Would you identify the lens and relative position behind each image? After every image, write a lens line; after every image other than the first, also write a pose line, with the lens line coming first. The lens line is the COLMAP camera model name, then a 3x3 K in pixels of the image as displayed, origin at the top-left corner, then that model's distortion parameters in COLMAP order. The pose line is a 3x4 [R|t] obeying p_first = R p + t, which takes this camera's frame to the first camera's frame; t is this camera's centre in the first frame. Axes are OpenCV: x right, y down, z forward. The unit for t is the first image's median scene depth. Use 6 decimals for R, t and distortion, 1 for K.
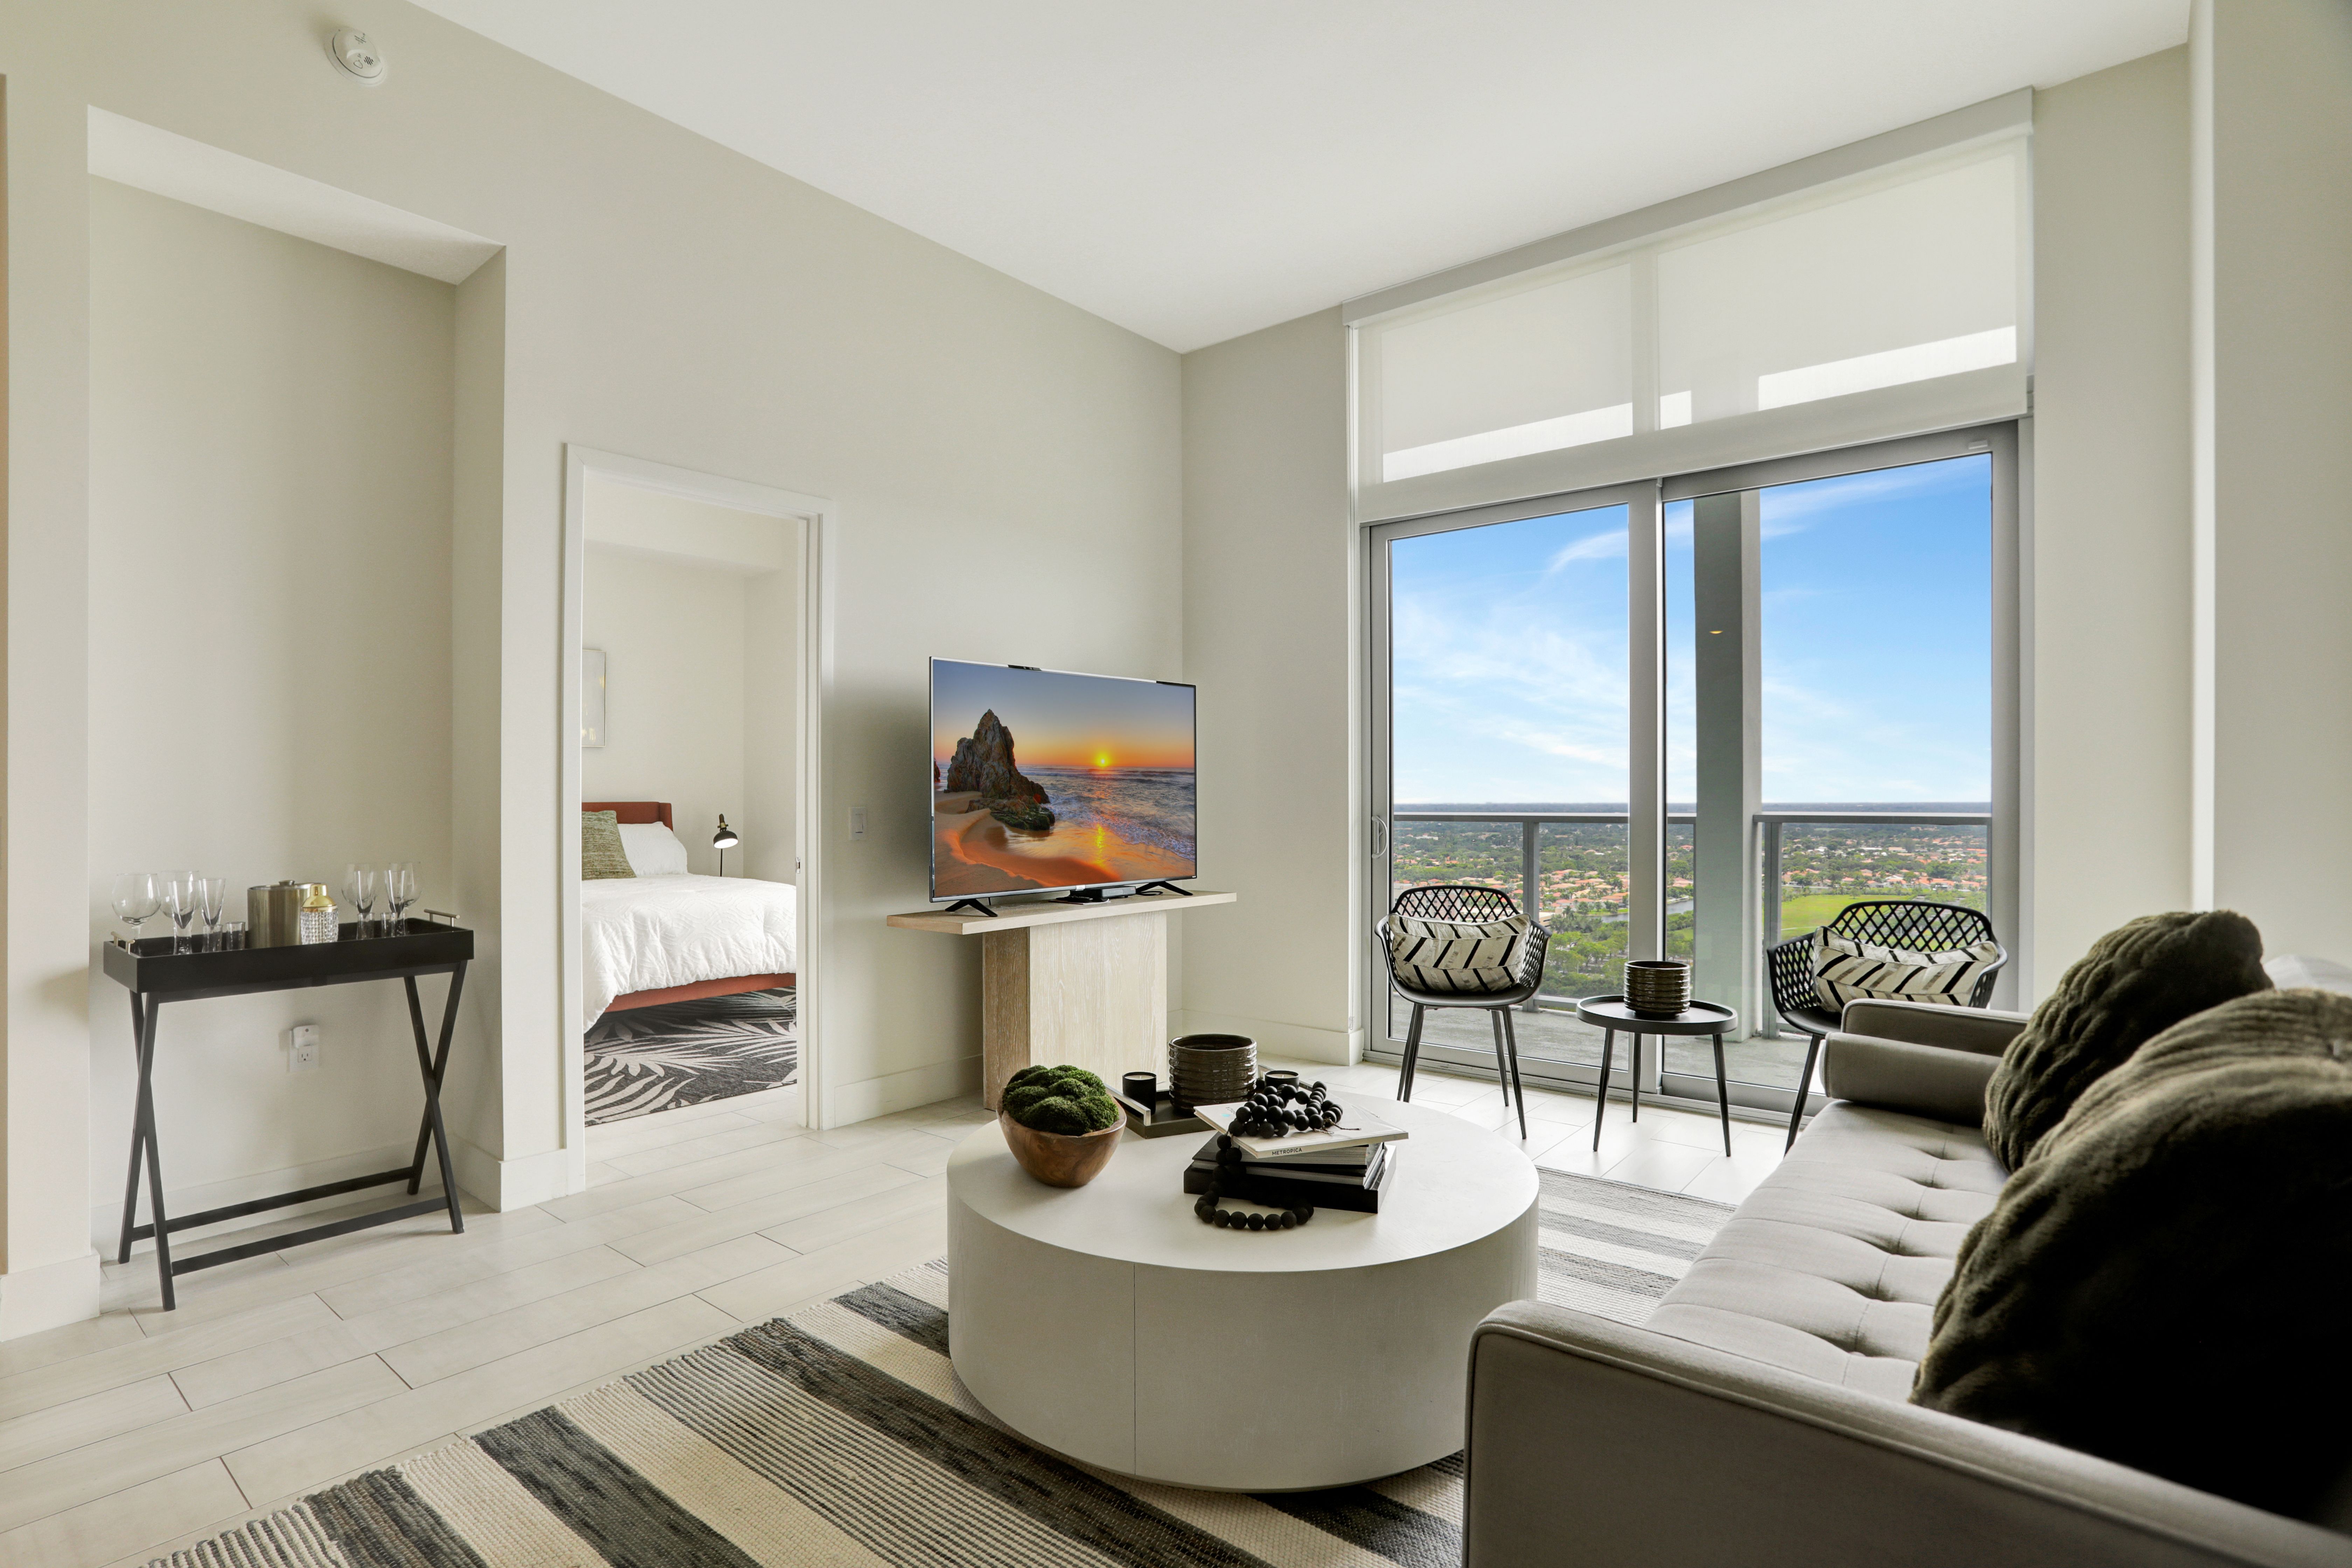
lens RADIAL K [[1156.7, 0, 1170.6], [0, 1156.7, 790.0], [0, 0, 1]] dist [-0.053649, 0.038695]
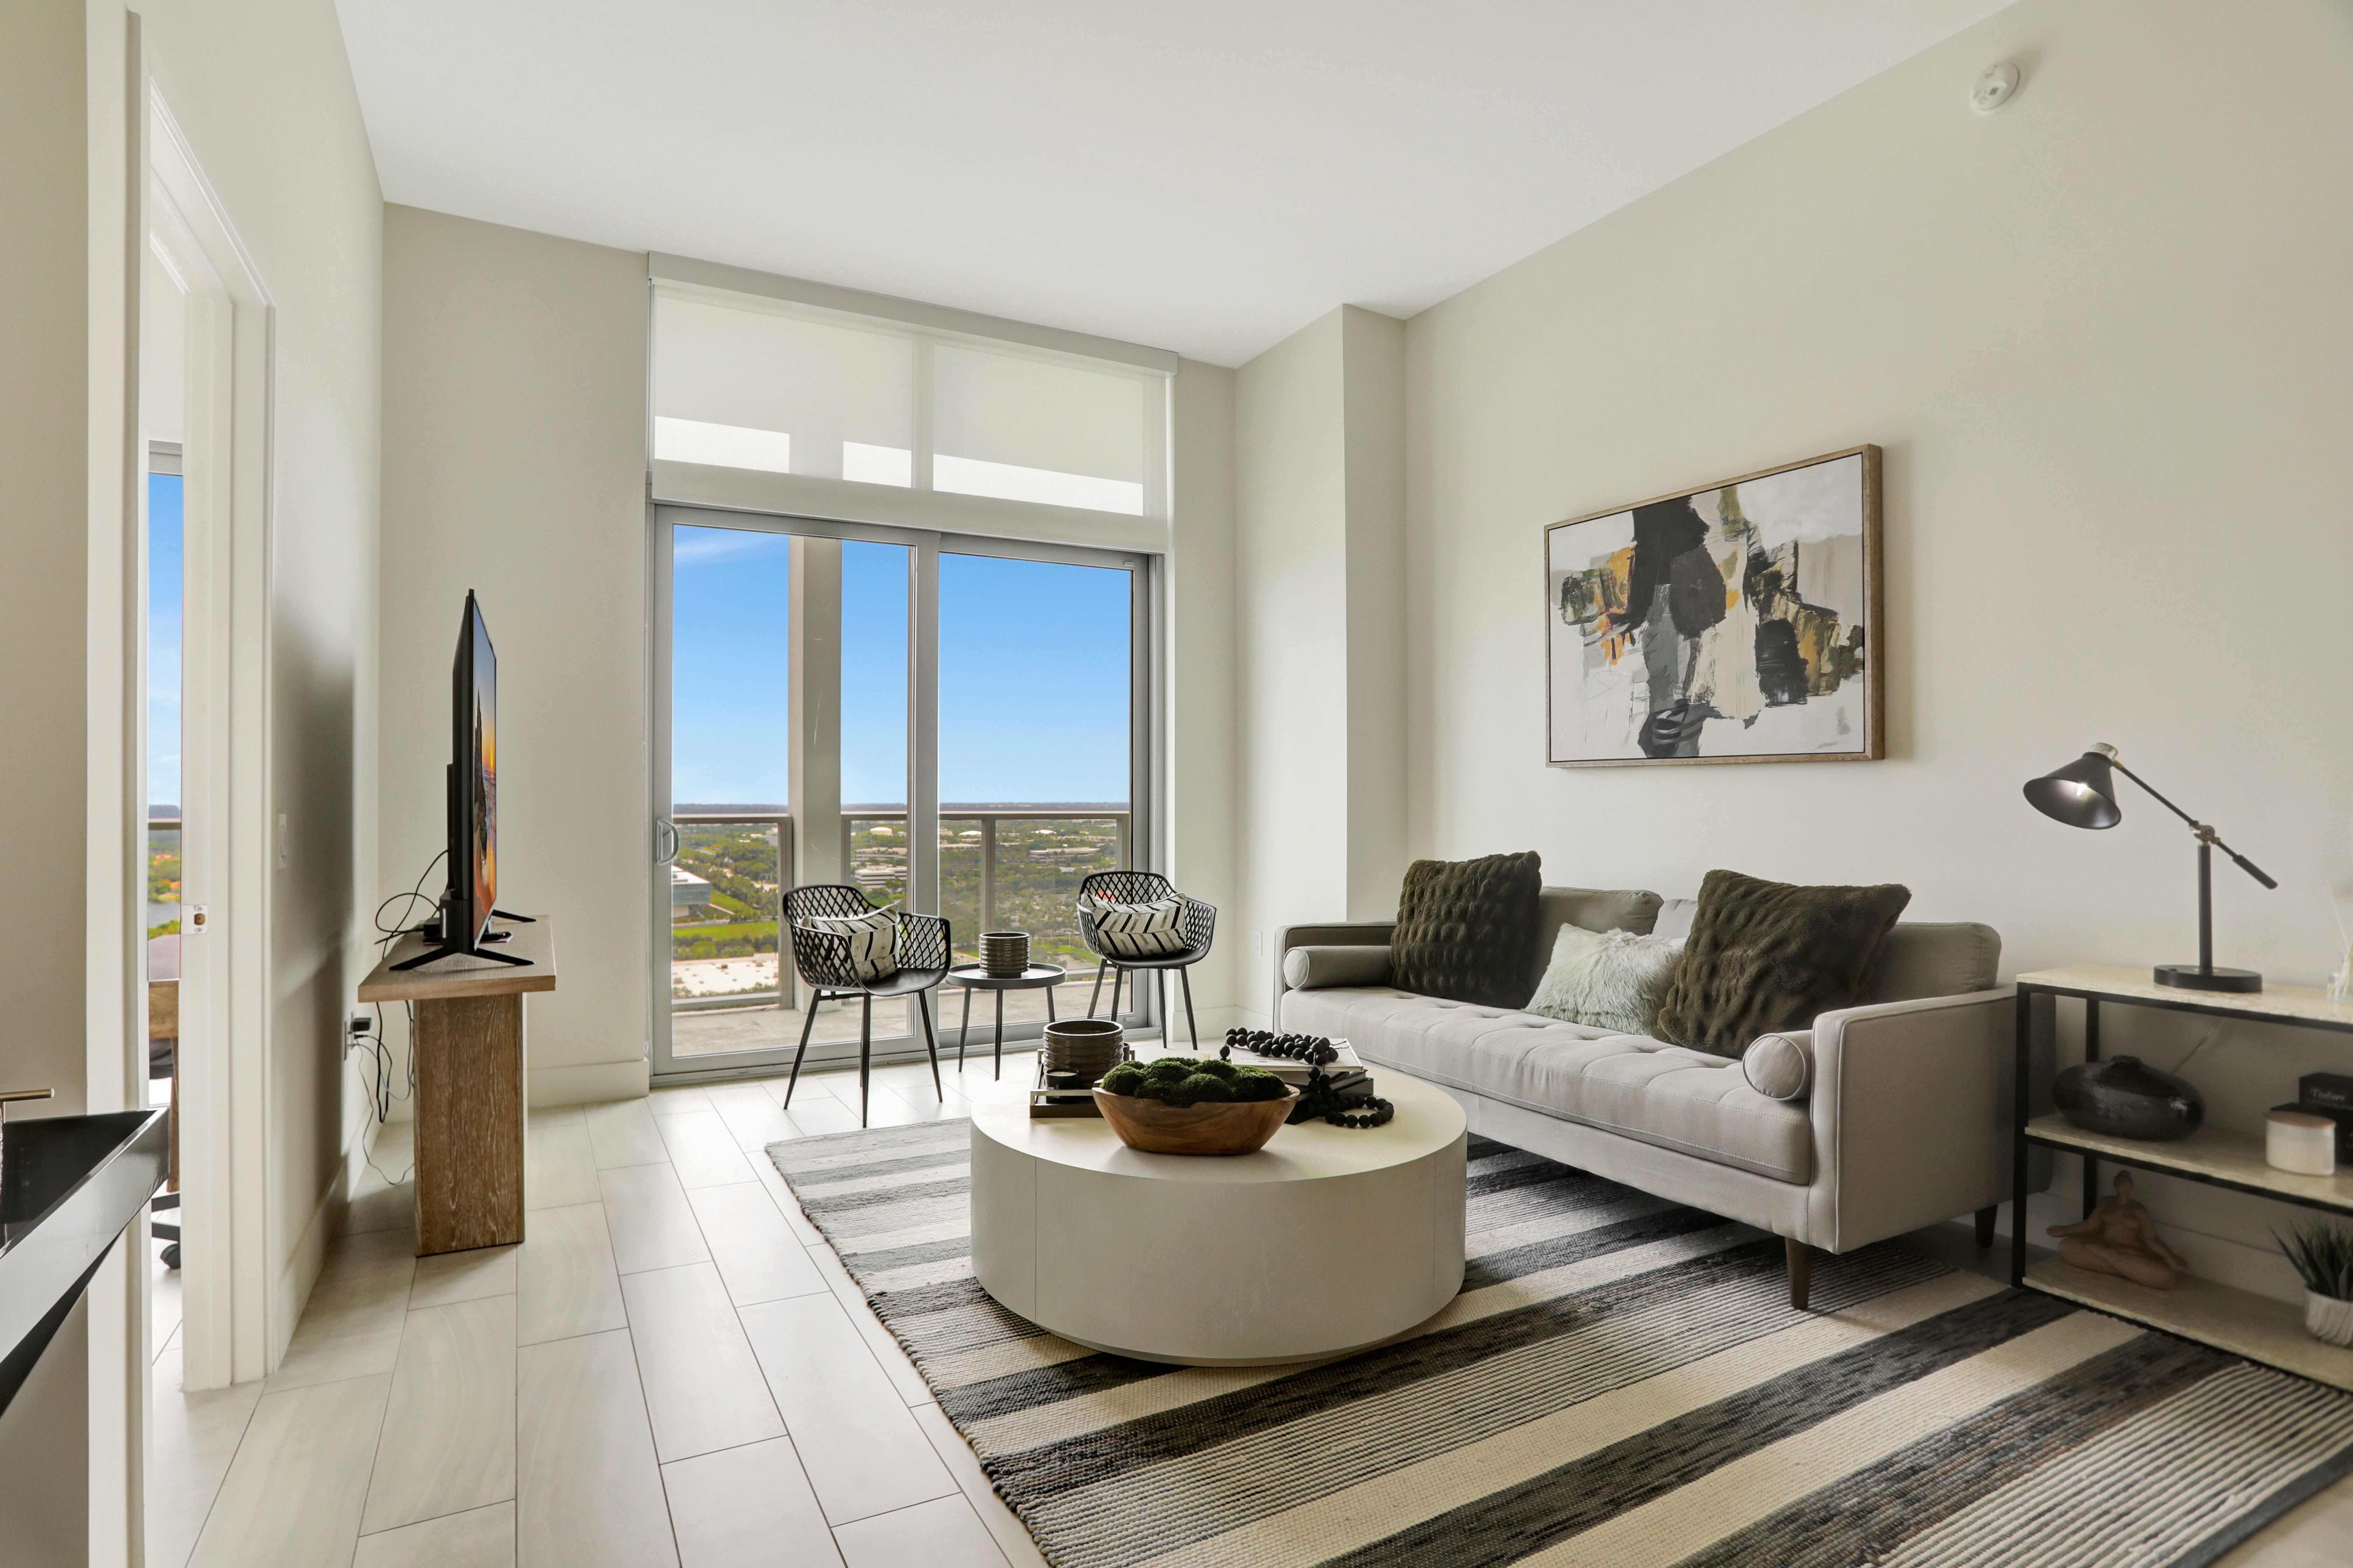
lens RADIAL K [[1170.9, 0, 1103.5], [0, 1170.9, 786.2], [0, 0, 1]] dist [-0.060213, 0.033882]
pose [[0.391691, 0.012180, 0.920016, -0.666075], [-0.009303, 0.999914, -0.009277, 0.002824], [-0.920050, -0.004925, 0.391771, 0.392305]]
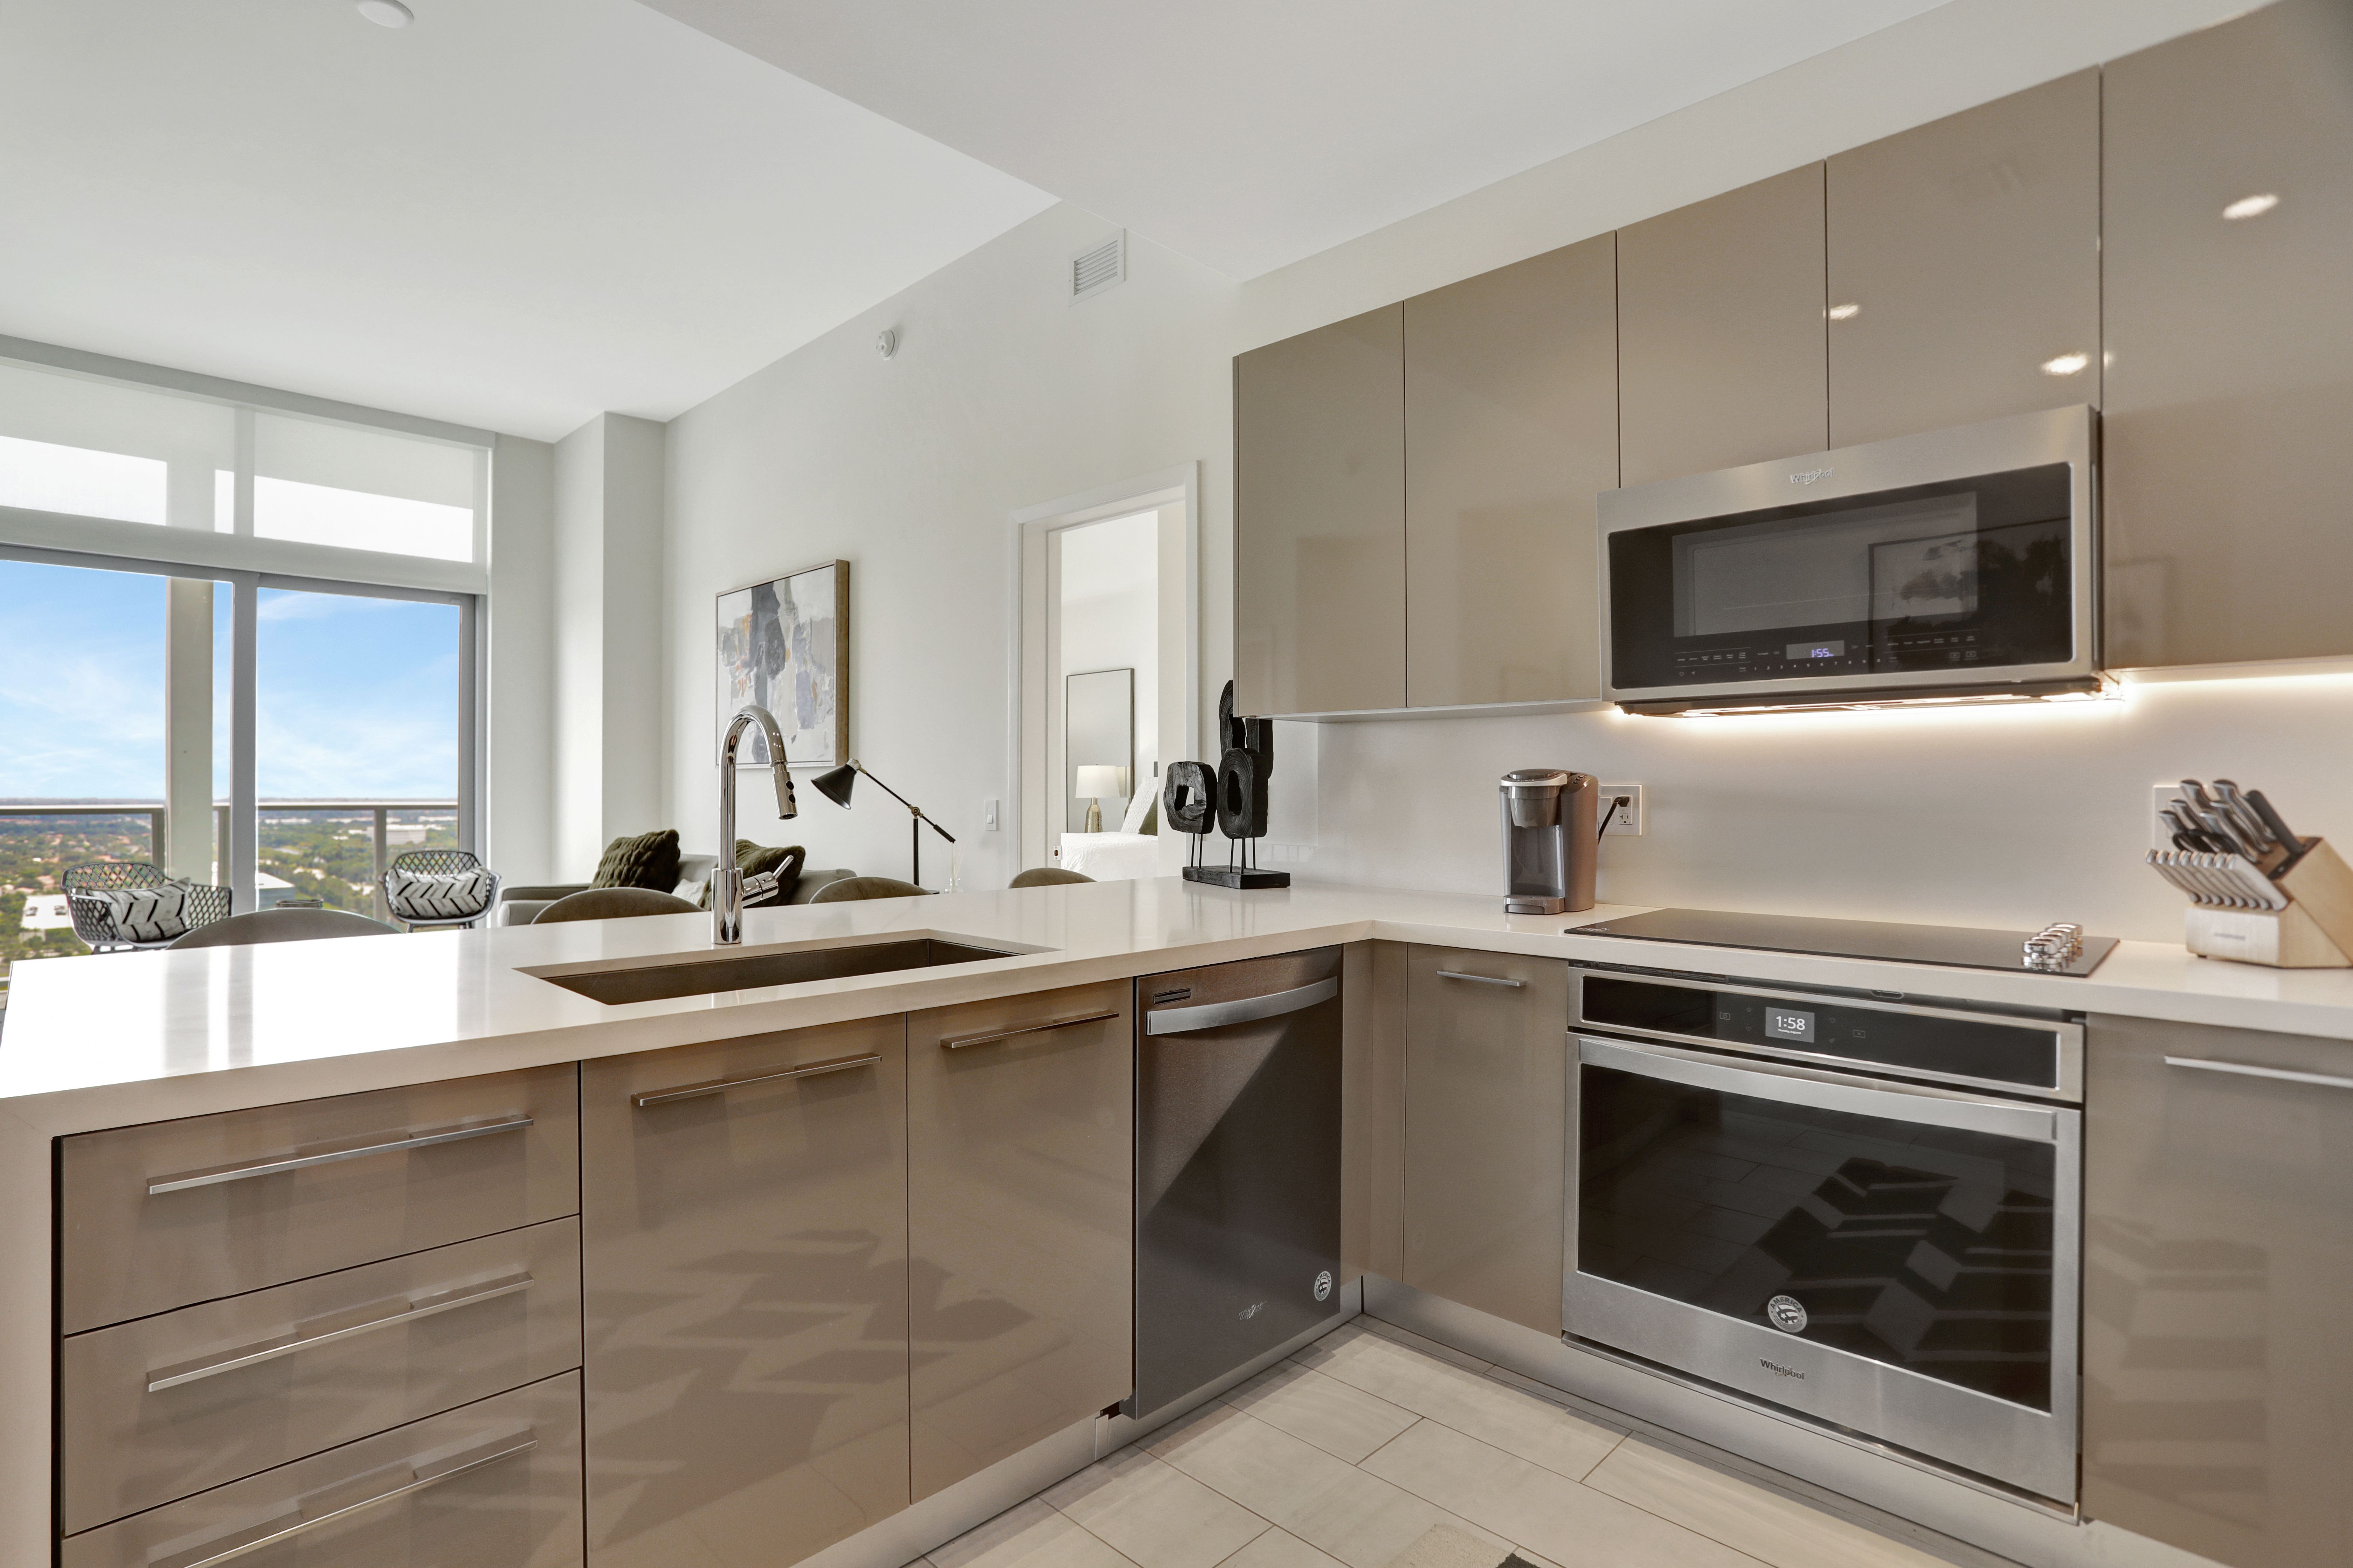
lens RADIAL K [[1161.2, 0, 1092.9], [0, 1161.2, 777.5], [0, 0, 1]] dist [-0.062155, 0.039357]
pose [[0.129078, 0.014118, 0.991534, -0.921446], [-0.007004, 0.999887, -0.013325, -0.001178], [-0.991610, -0.005225, 0.129163, -0.248501]]
